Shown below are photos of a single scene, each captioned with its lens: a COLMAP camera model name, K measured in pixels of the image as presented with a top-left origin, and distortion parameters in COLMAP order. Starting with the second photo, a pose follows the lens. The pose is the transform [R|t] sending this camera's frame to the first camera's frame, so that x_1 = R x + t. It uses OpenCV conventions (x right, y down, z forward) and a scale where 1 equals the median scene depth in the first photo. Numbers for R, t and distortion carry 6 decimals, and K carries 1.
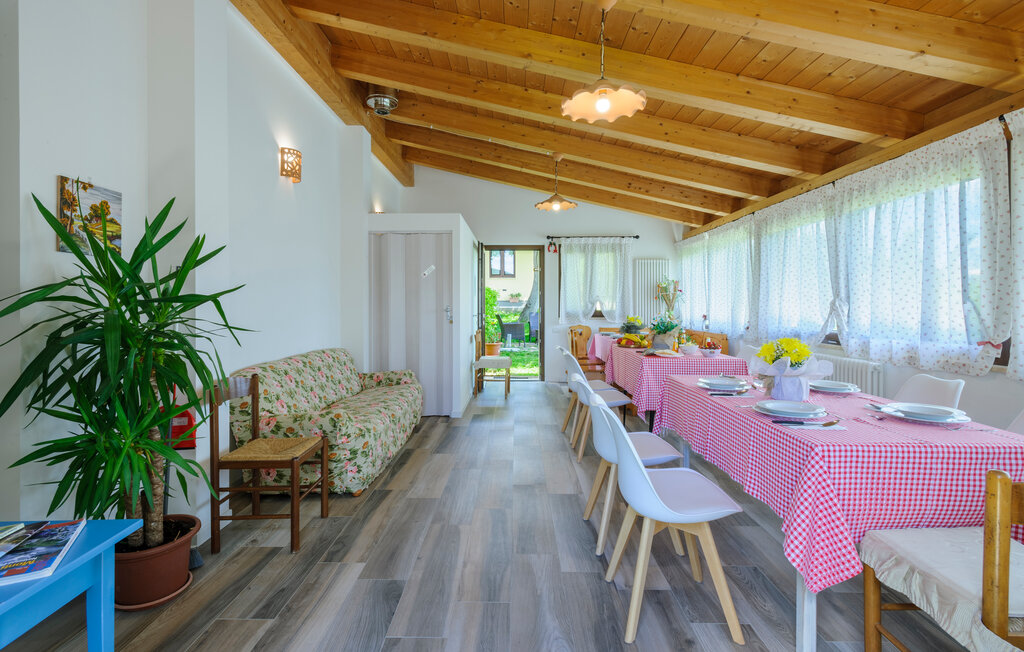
lens RADIAL K [[499.4, 0, 536.8], [0, 499.4, 309.2], [0, 0, 1]] dist [0.002386, -0.000697]
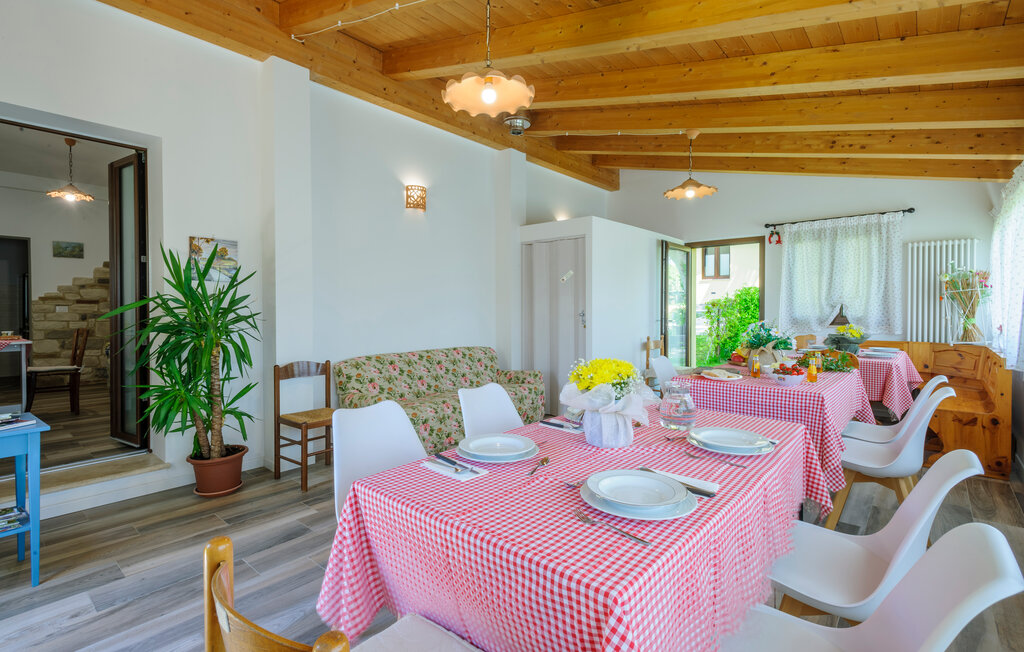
lens RADIAL K [[499.4, 0, 511.4], [0, 499.4, 316.5], [0, 0, 1]] dist [0.002386, -0.000697]
pose [[0.745638, 0.007844, -0.666305, 0.330799], [-0.002504, 0.999957, 0.008969, -0.002388], [0.666346, -0.005019, 0.745625, 0.142365]]
